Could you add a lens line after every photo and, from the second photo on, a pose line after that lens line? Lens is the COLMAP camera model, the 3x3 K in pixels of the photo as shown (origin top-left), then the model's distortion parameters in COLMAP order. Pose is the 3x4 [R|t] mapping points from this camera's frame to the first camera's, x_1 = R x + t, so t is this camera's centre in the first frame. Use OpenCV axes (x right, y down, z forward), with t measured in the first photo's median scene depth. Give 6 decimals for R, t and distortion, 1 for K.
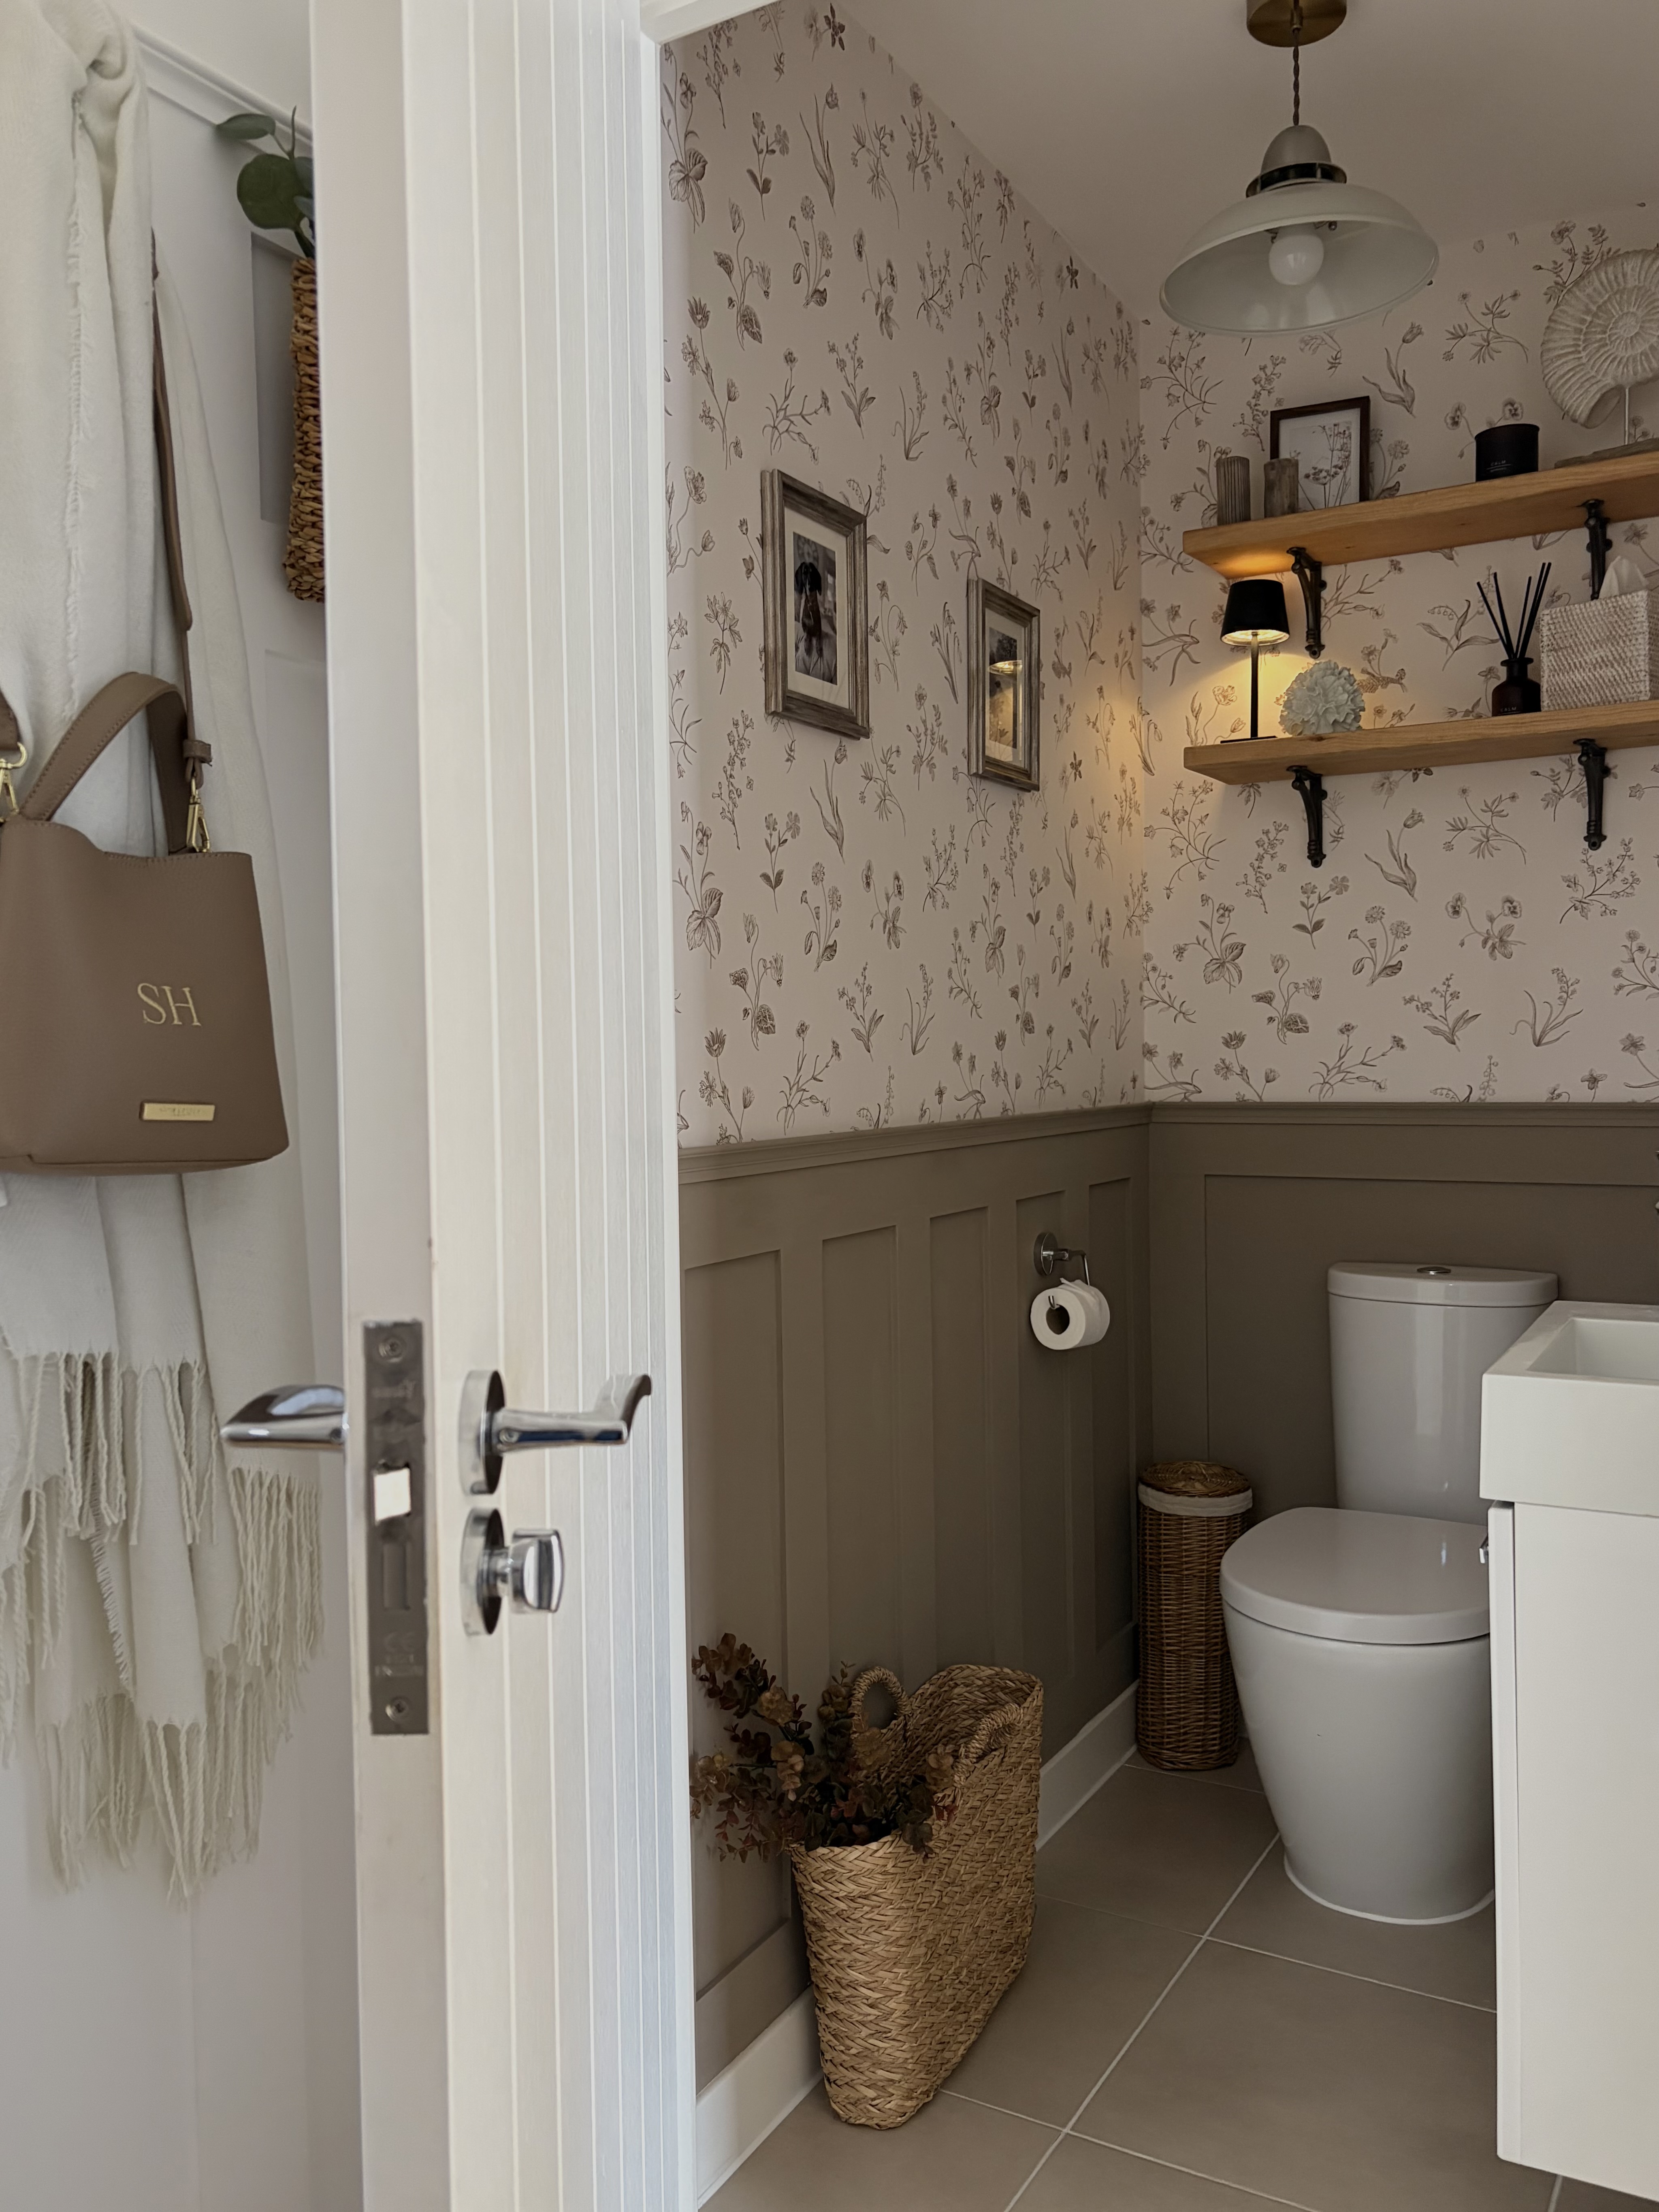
lens RADIAL K [[1720.2, 0, 831.1], [0, 1720.2, 1043.0], [0, 0, 1]] dist [0.055840, -0.050921]
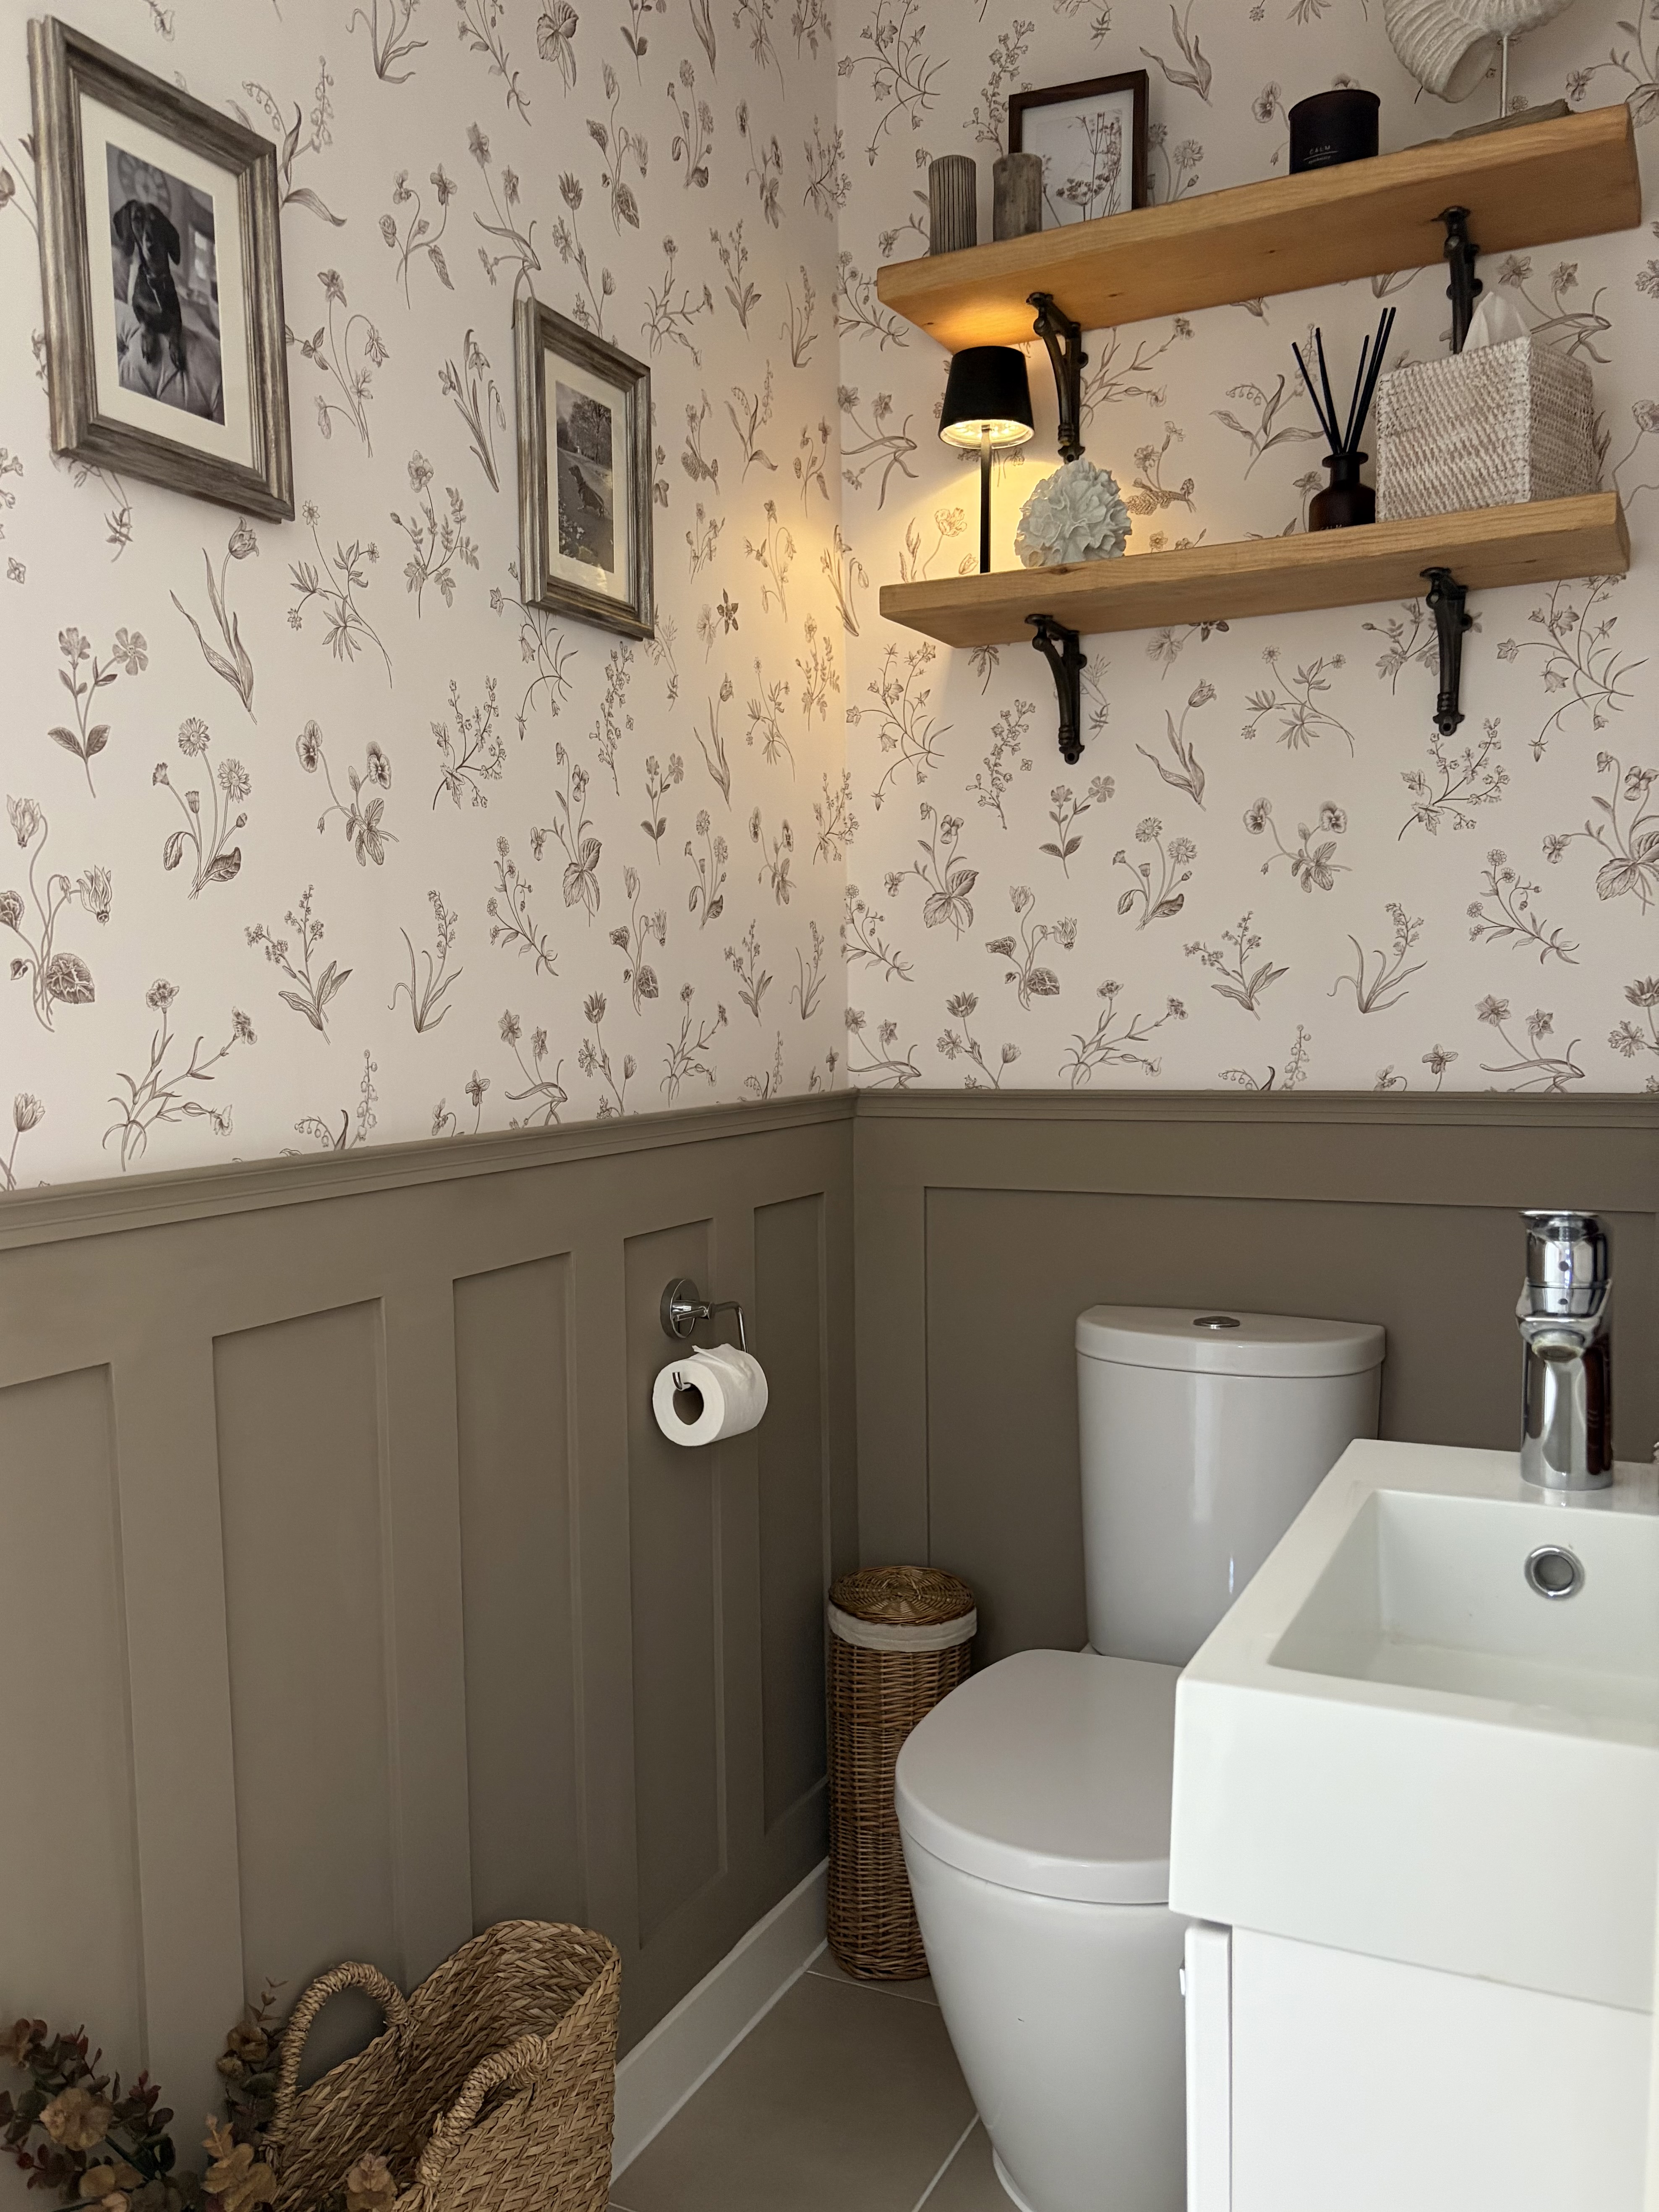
lens RADIAL K [[1679.0, 0, 805.6], [0, 1679.0, 1111.7], [0, 0, 1]] dist [0.026511, -0.003301]
pose [[0.999160, -0.005733, 0.040573, 0.147004], [0.002901, 0.997577, 0.069508, -0.006463], [-0.040873, -0.069332, 0.996756, 0.308881]]
